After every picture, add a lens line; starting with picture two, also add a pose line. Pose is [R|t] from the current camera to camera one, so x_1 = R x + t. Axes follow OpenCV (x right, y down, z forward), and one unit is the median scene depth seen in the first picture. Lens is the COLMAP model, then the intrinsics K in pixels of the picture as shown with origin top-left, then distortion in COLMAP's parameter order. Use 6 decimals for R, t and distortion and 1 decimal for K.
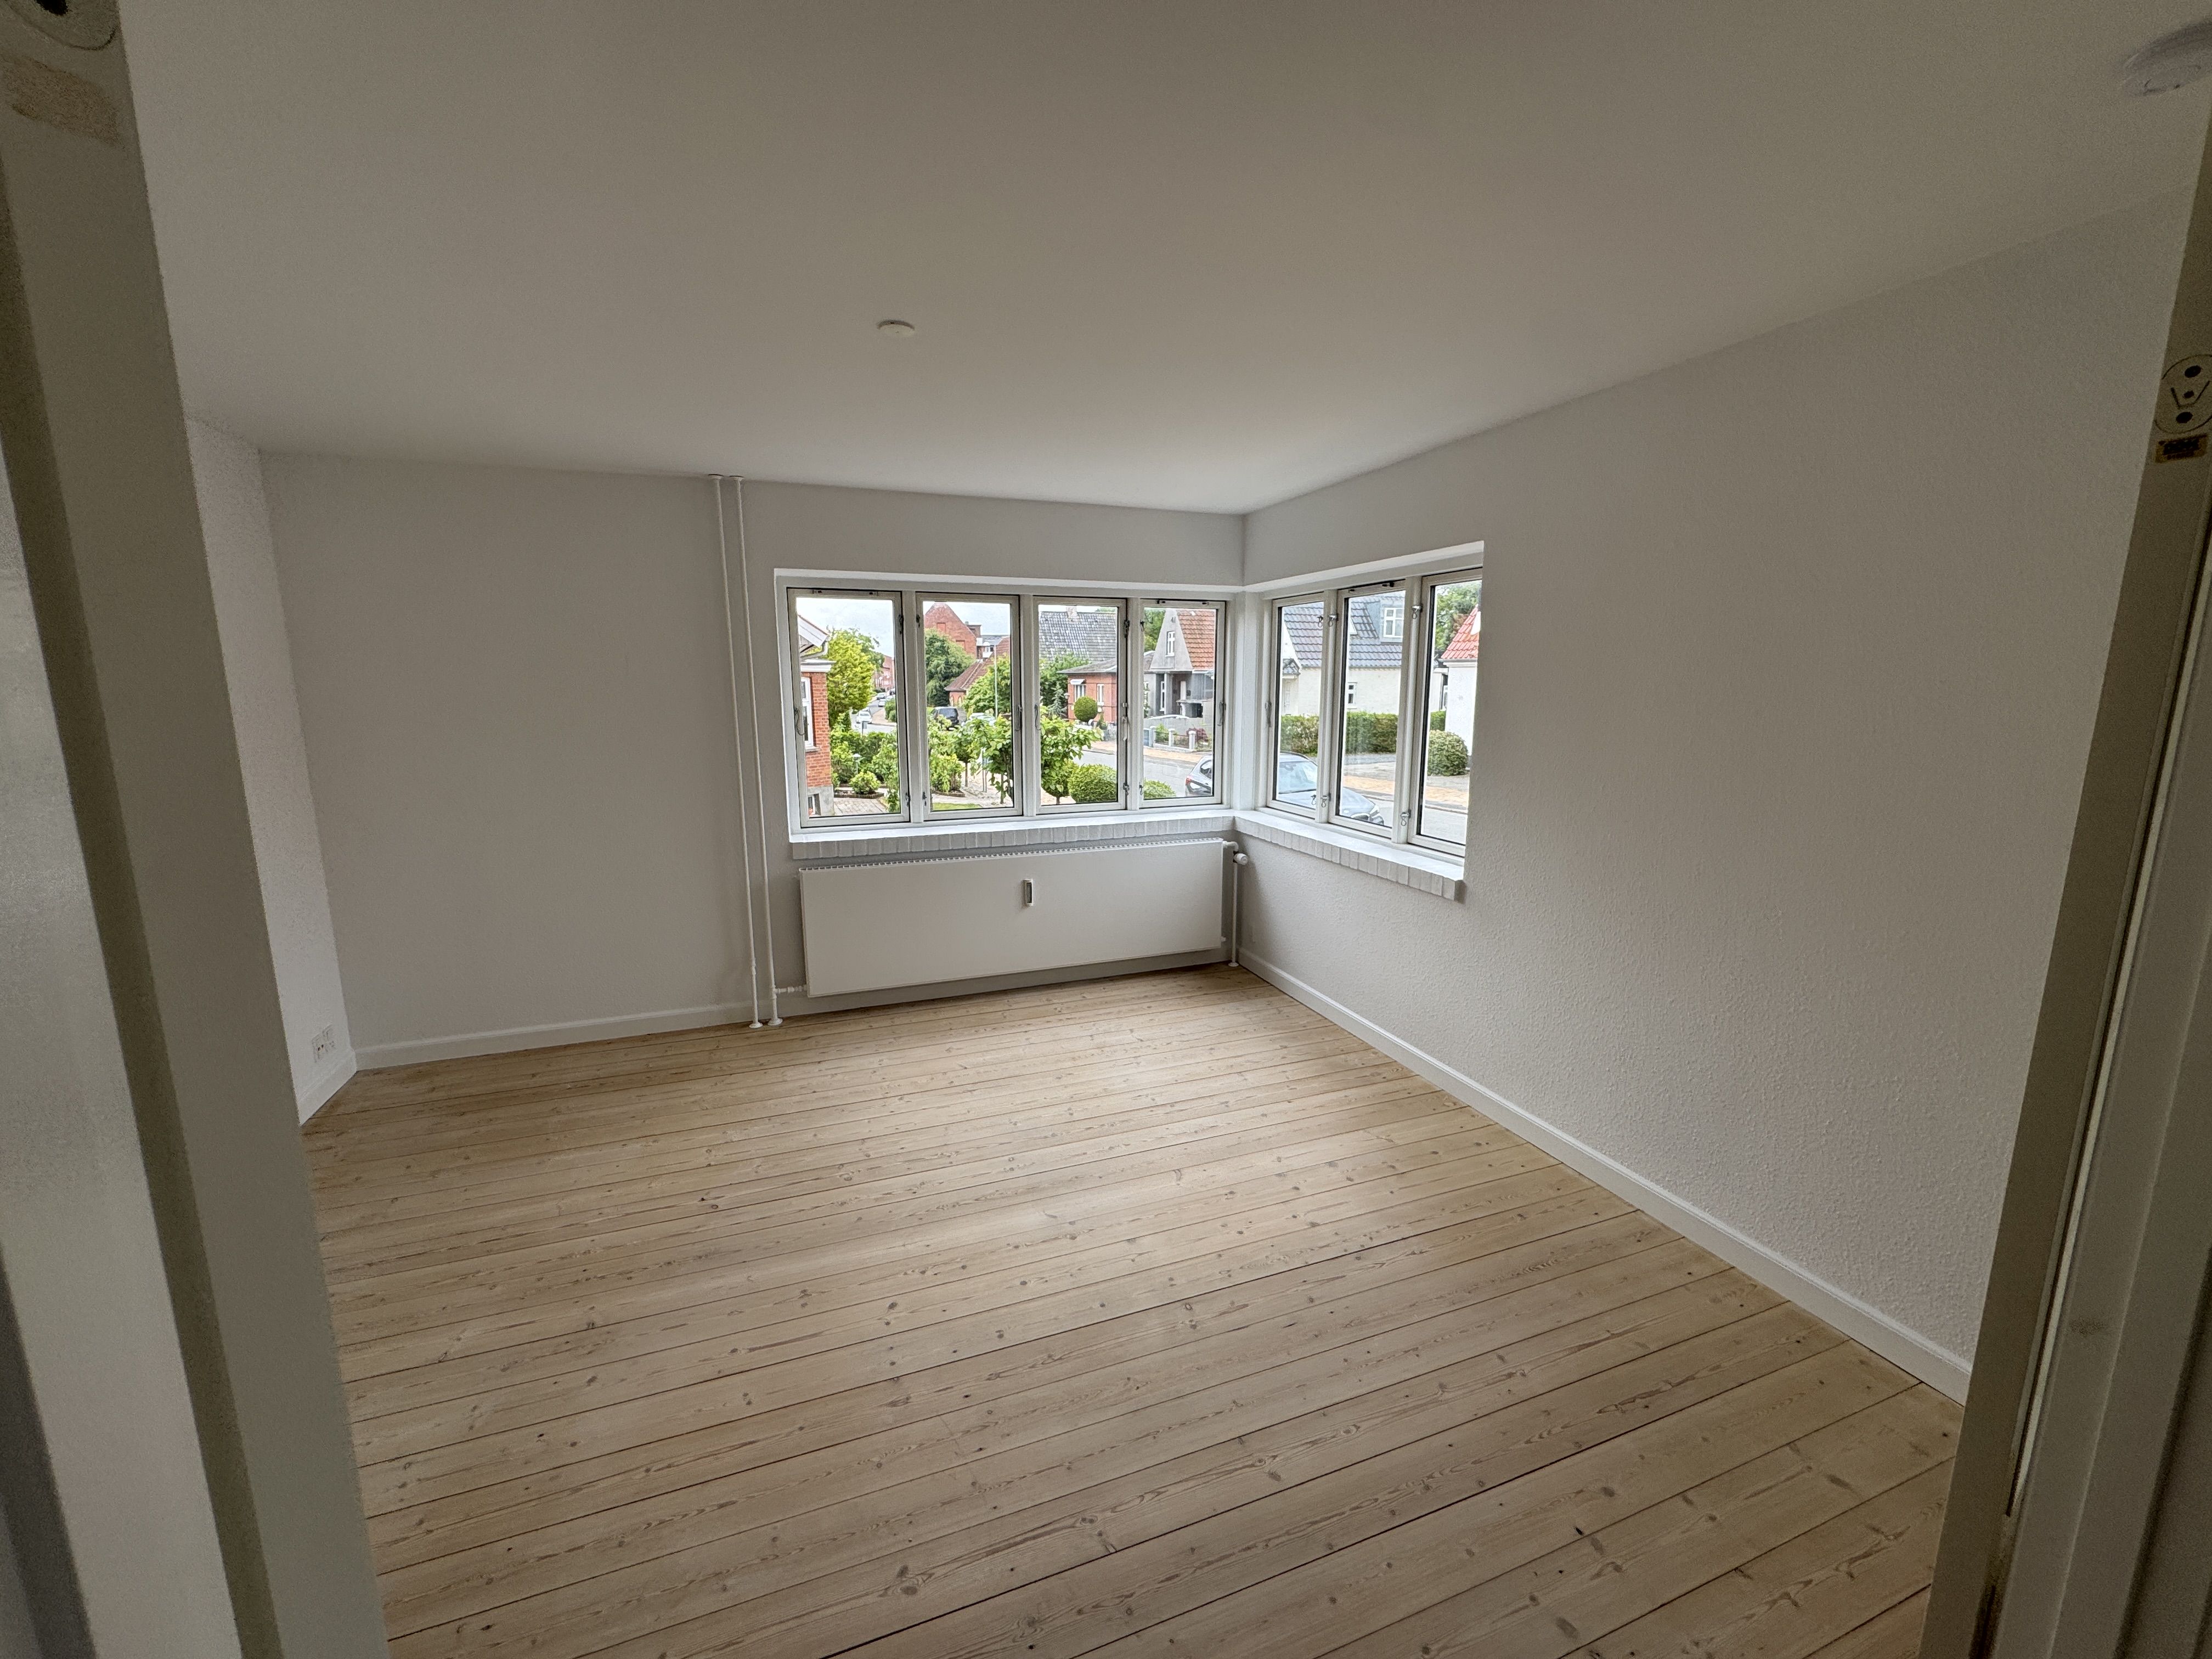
lens RADIAL K [[877.8, 0, 1102.9], [0, 877.8, 824.7], [0, 0, 1]] dist [-0.003599, 0.000049]
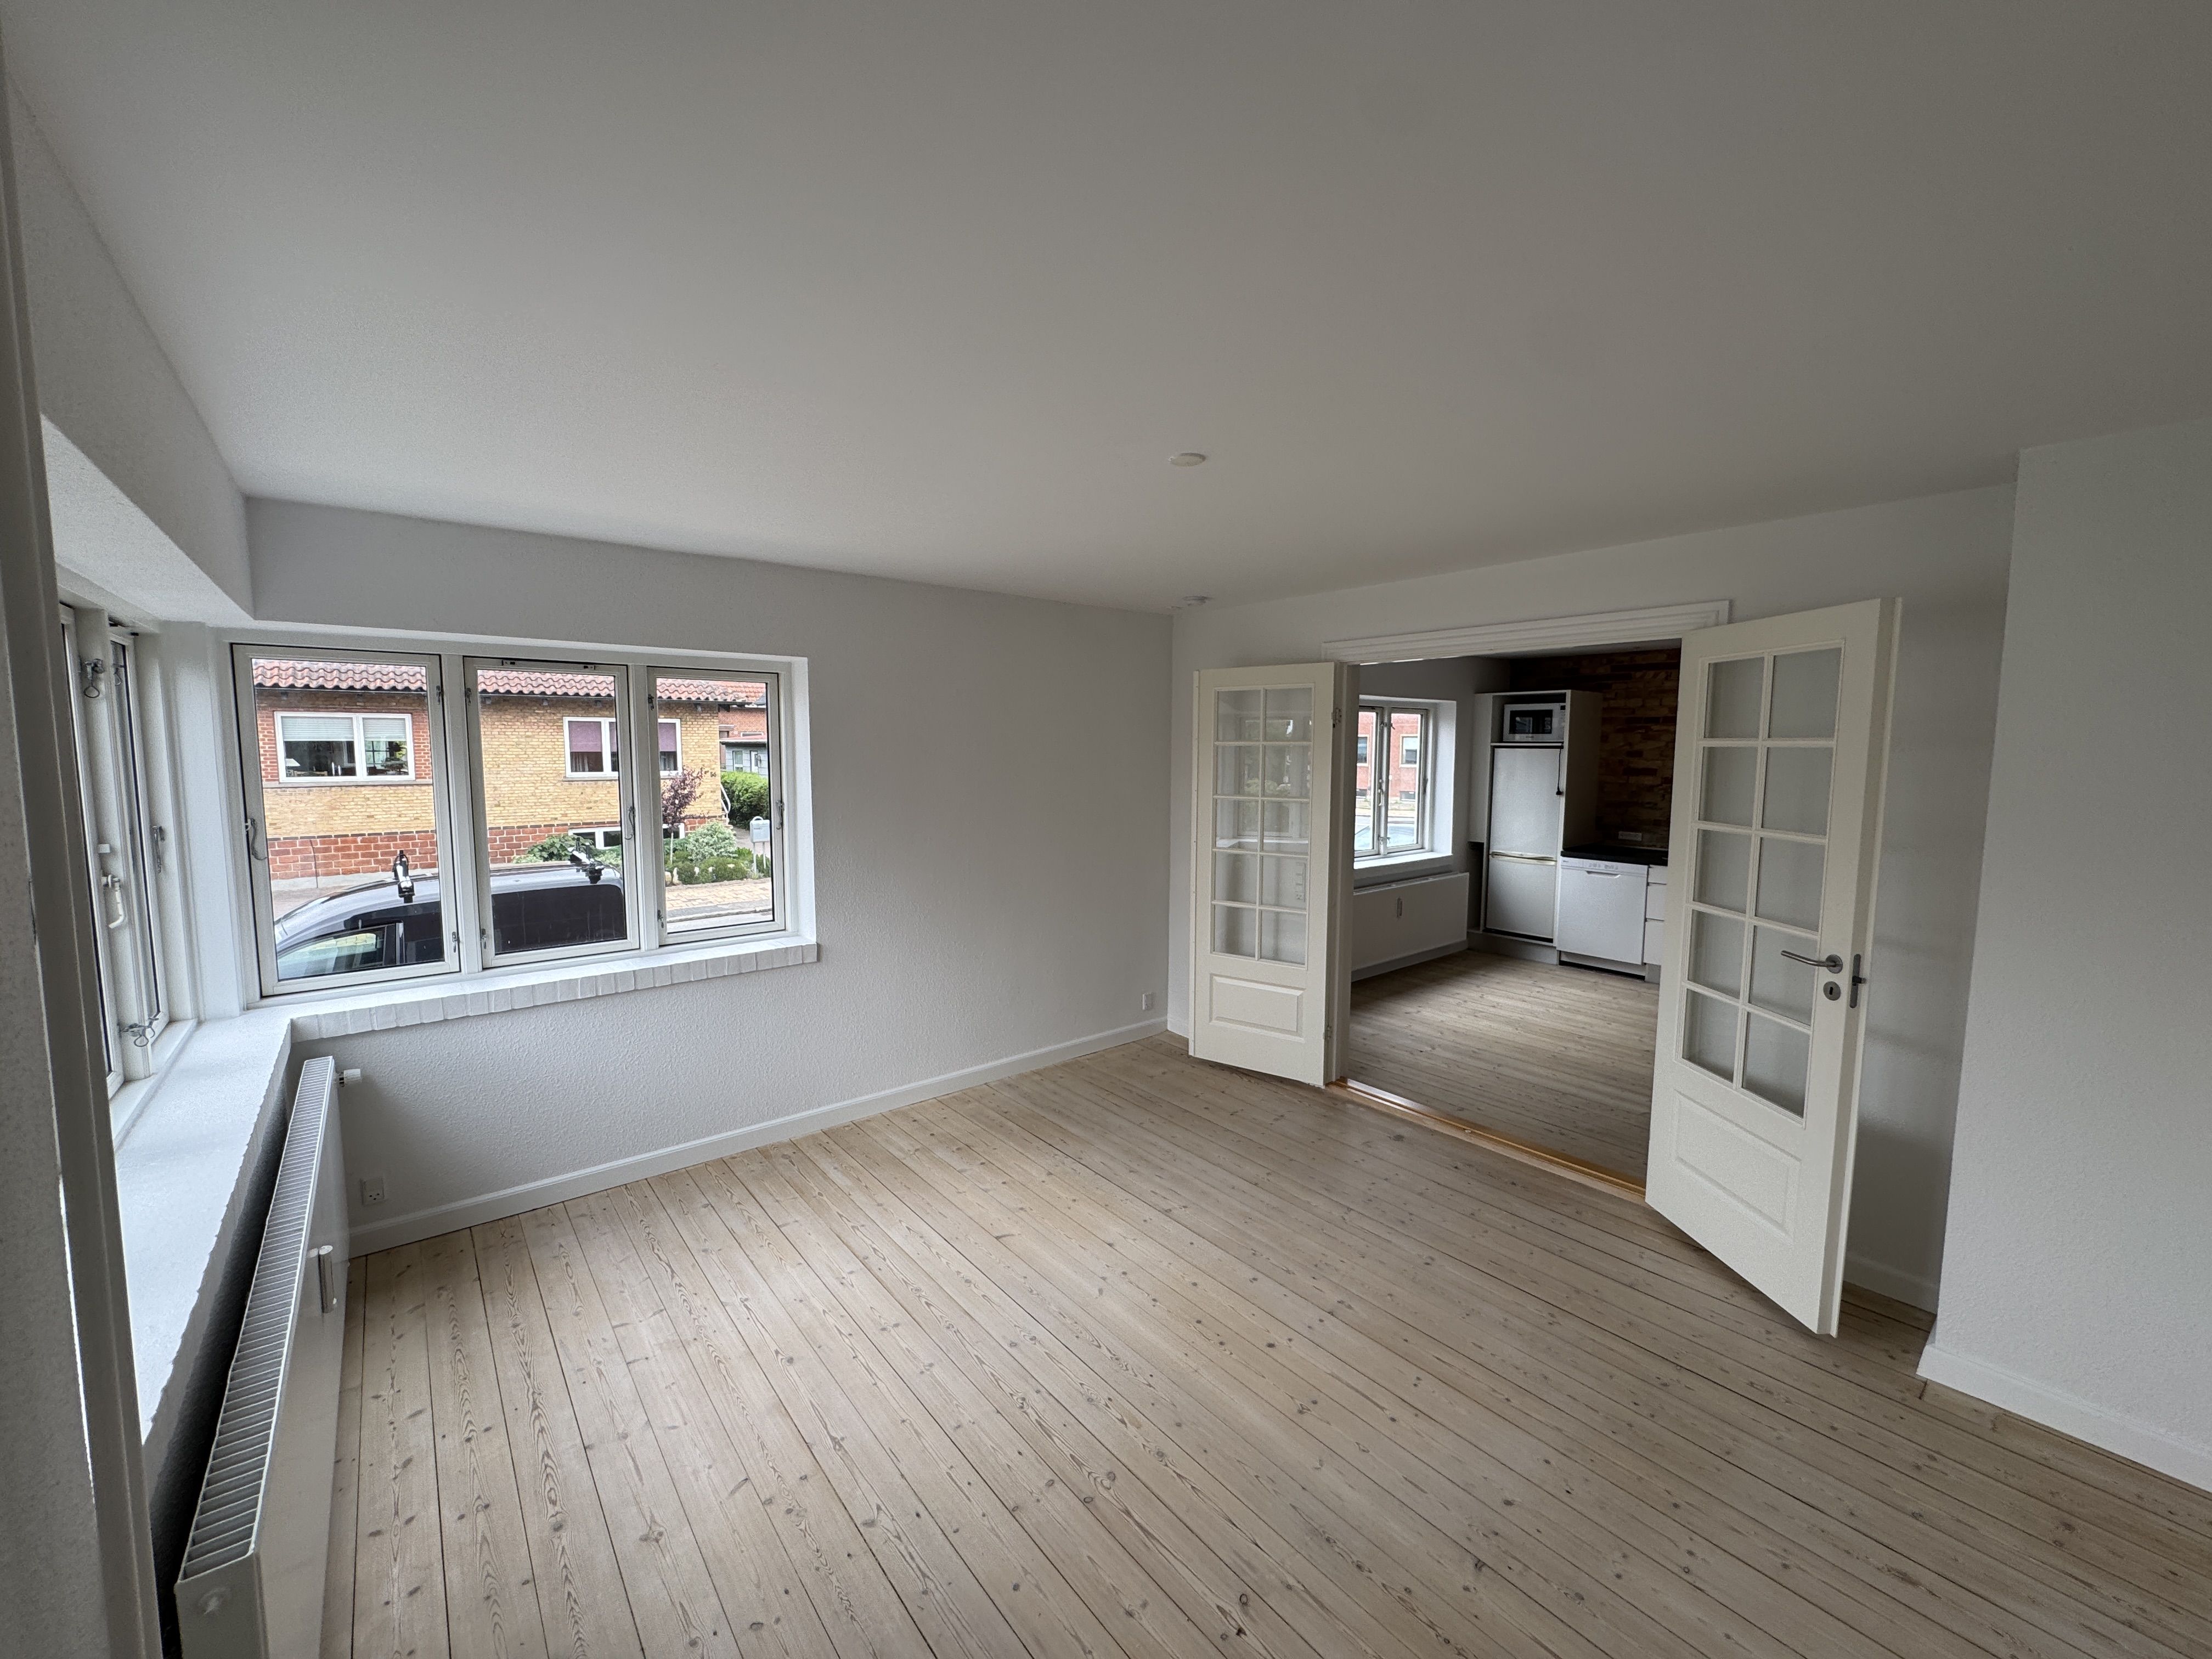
lens RADIAL K [[877.8, 0, 1102.9], [0, 877.8, 824.7], [0, 0, 1]] dist [-0.003599, 0.000049]
pose [[-0.324705, -0.083898, 0.942087, -1.018723], [0.152841, 0.978312, 0.139803, -0.247148], [-0.933384, 0.189384, -0.304840, 1.241510]]
